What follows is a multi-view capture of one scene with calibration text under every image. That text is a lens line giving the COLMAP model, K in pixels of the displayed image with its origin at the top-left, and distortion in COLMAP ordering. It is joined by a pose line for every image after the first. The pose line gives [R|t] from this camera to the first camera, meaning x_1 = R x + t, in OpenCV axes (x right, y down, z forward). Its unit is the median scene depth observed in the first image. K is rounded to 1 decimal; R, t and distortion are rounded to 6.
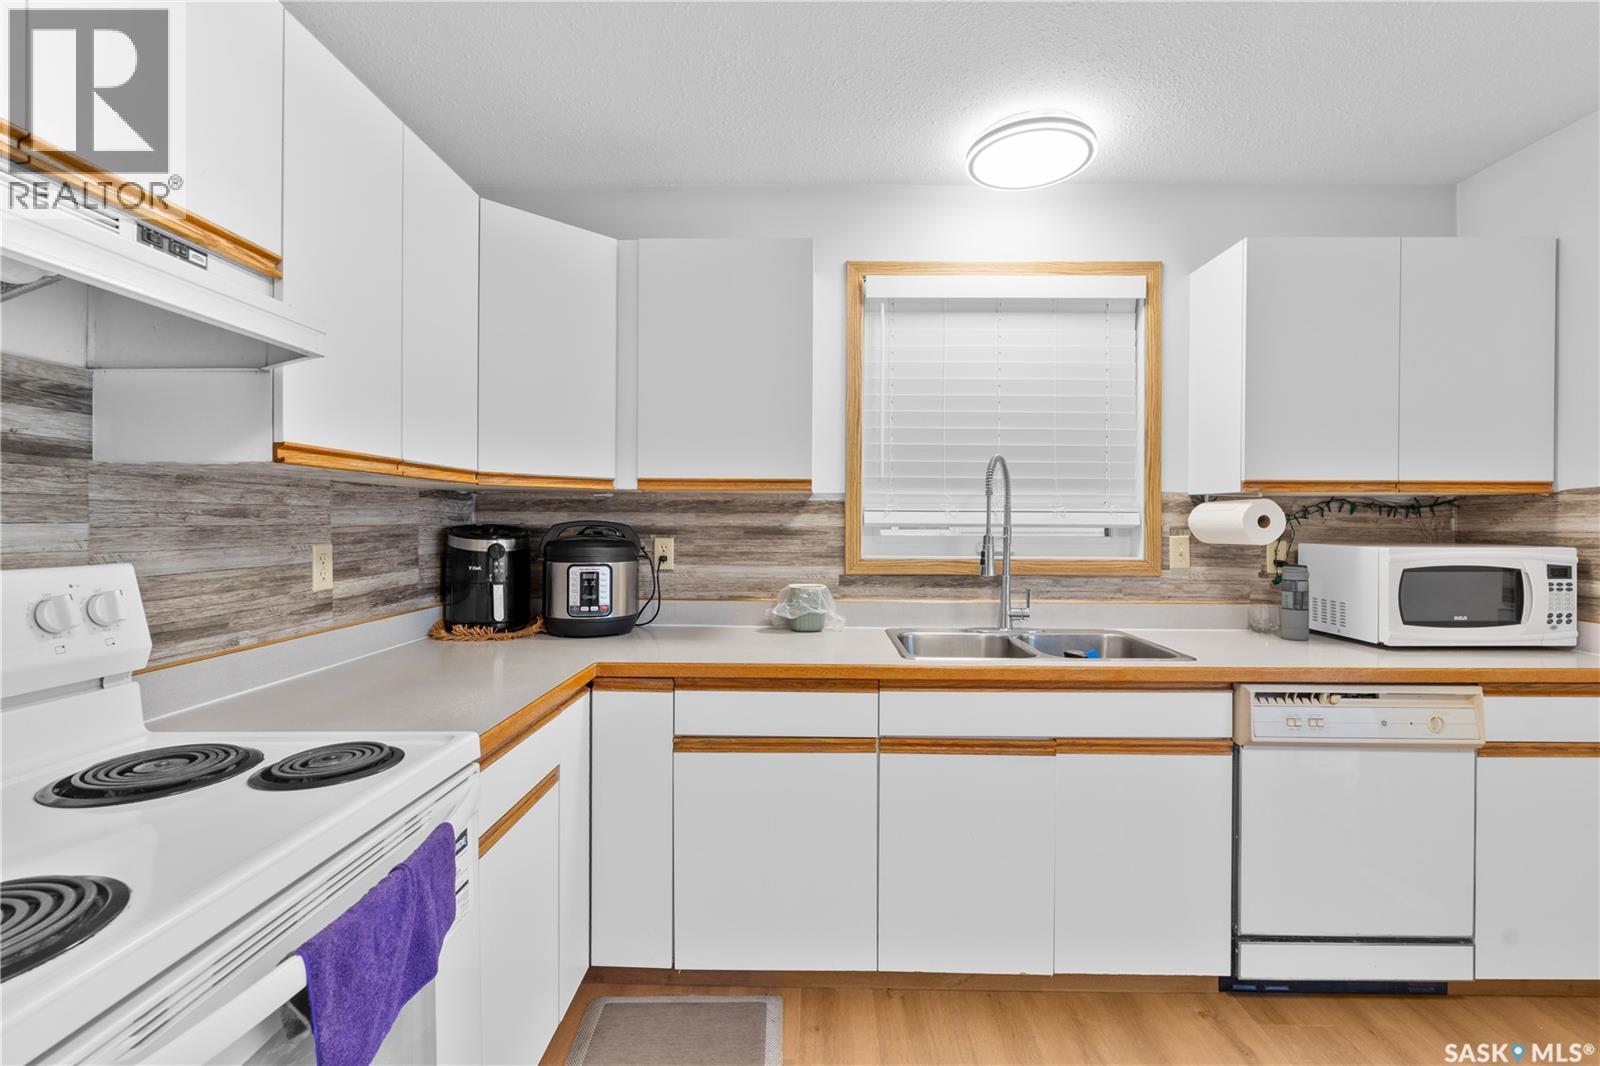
lens RADIAL K [[727.2, 0, 800.2], [0, 727.2, 521.6], [0, 0, 1]] dist [-0.003852, 0.000386]
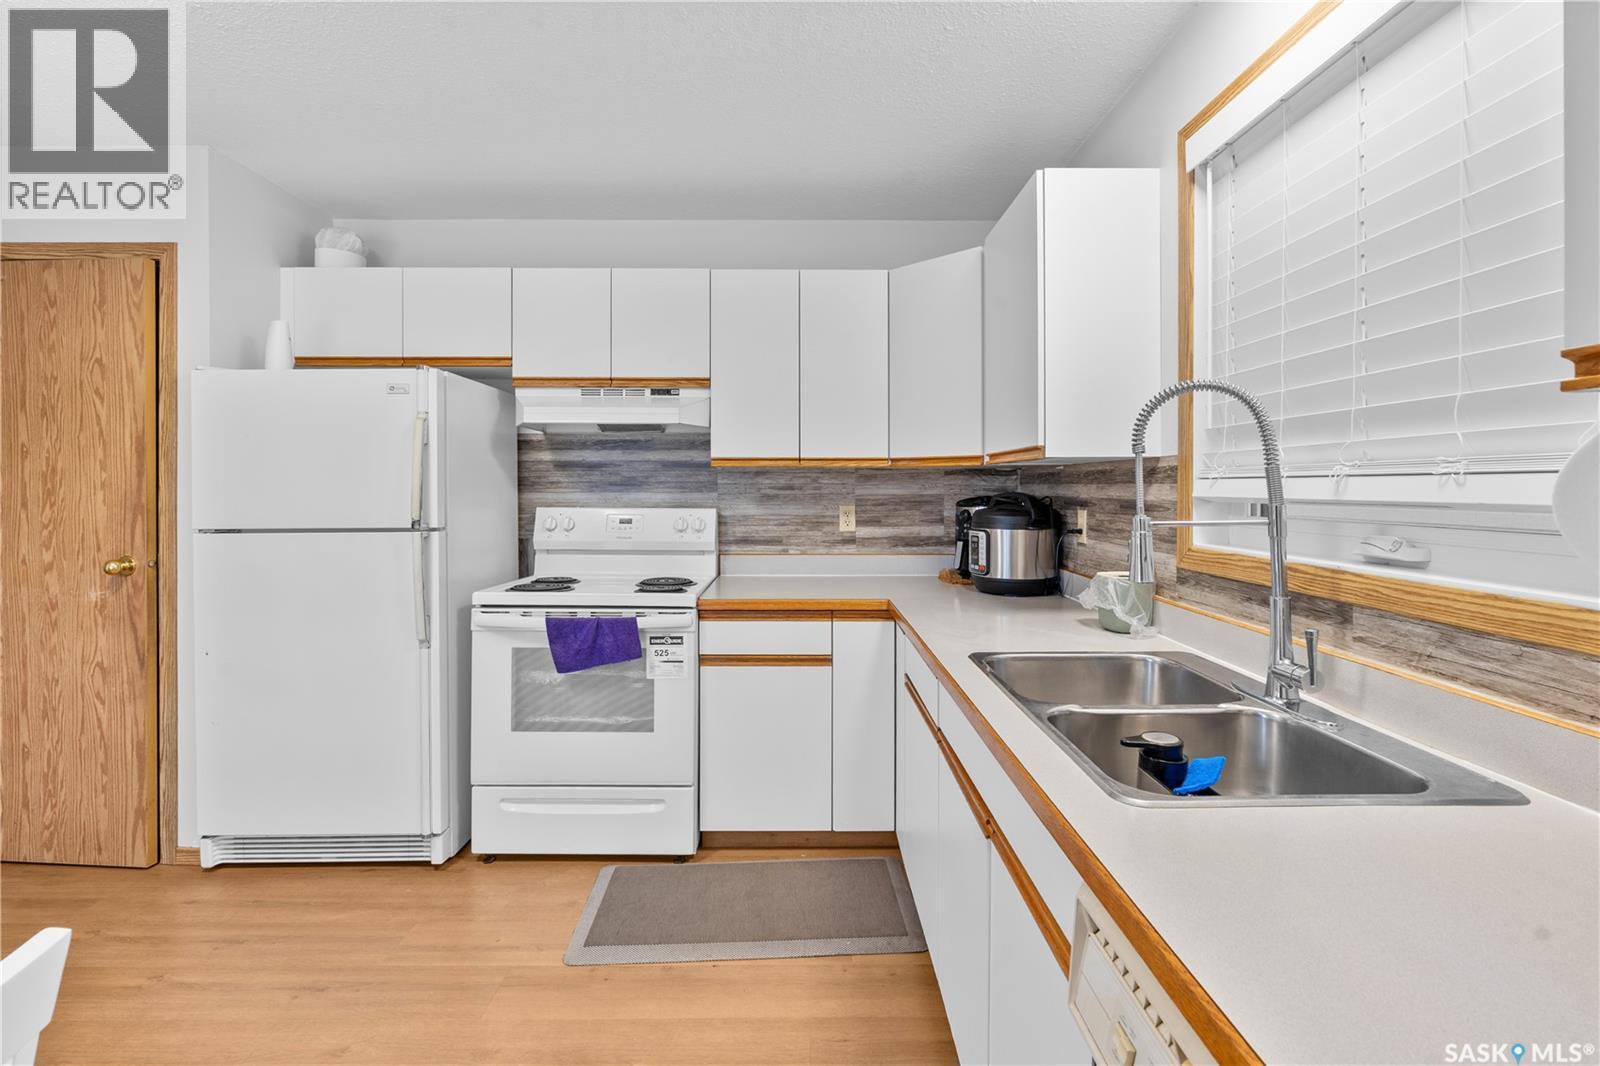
lens RADIAL K [[727.2, 0, 790.3], [0, 727.2, 497.7], [0, 0, 1]] dist [-0.003852, 0.000386]
pose [[-0.004275, 0.009526, -0.999945, 1.039890], [-0.002712, 0.999951, 0.009538, -0.003065], [0.999987, 0.002752, -0.004249, 0.824867]]
